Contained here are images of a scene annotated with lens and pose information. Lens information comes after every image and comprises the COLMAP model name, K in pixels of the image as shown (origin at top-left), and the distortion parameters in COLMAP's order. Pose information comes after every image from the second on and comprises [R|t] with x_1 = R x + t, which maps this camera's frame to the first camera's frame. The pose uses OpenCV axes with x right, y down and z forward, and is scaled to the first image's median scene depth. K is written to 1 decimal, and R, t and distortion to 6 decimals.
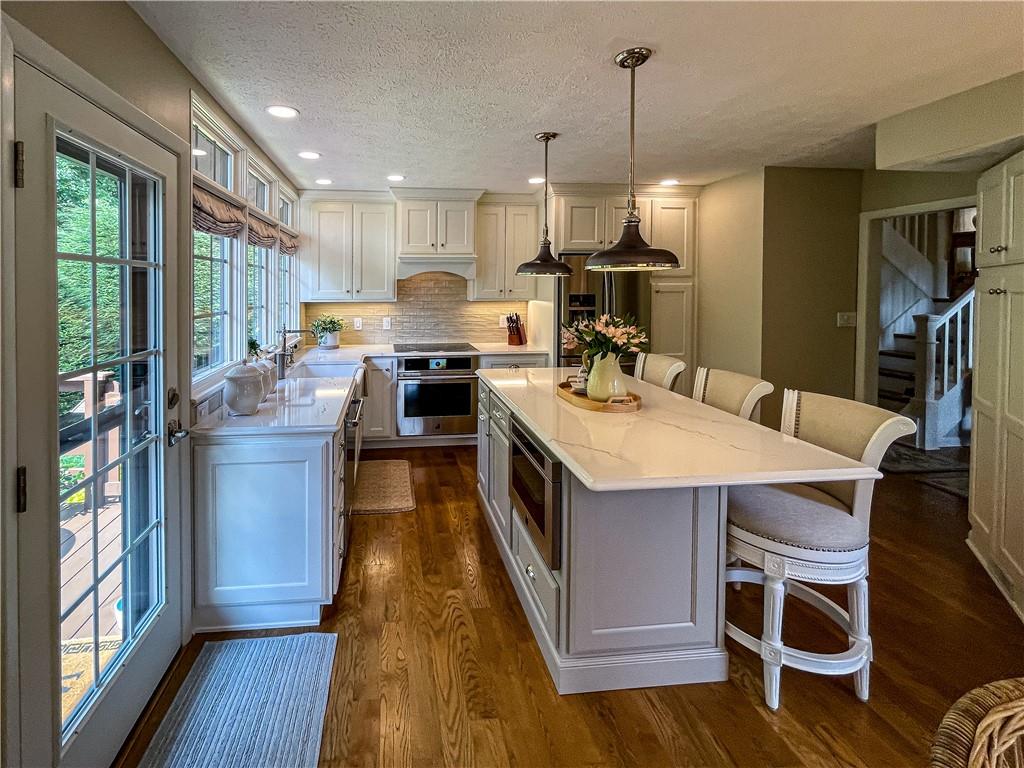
lens RADIAL K [[417.6, 0, 512.0], [0, 417.6, 384.0], [0, 0, 1]] dist [0.001068, 0.000109]
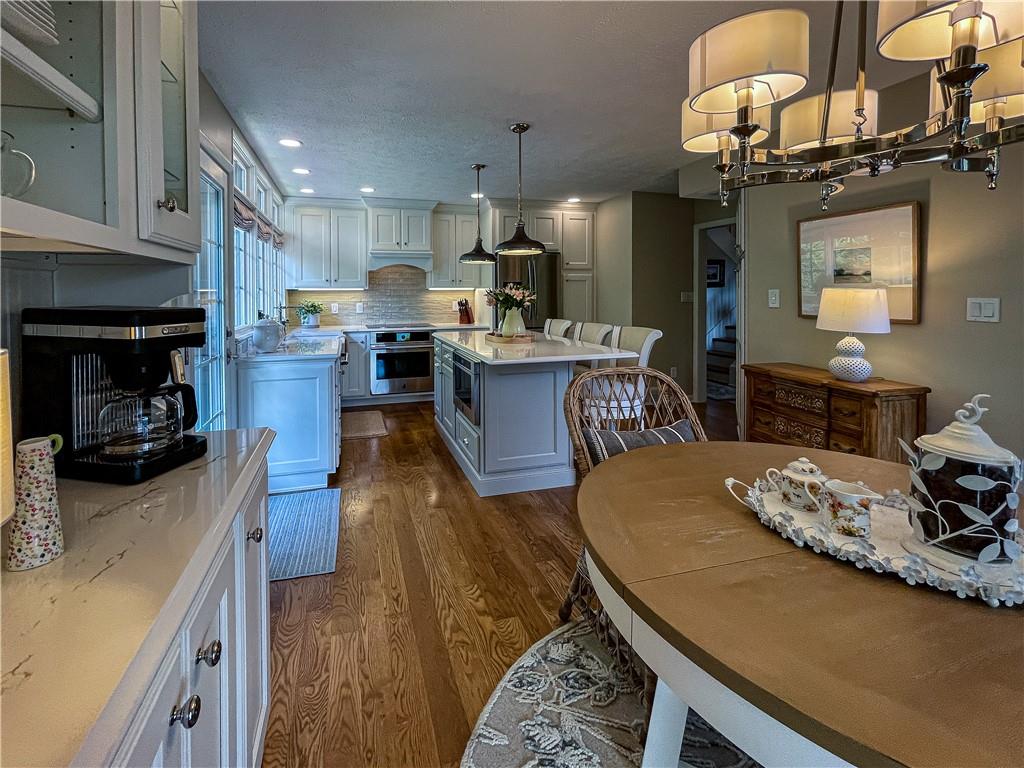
lens RADIAL K [[399.6, 0, 512.0], [0, 399.6, 384.0], [0, 0, 1]] dist [0.007947, 0.000041]
pose [[0.995433, -0.014472, 0.094365, 0.038749], [0.014926, 0.999880, -0.004098, 0.115052], [-0.094294, 0.005488, 0.995529, -0.265973]]
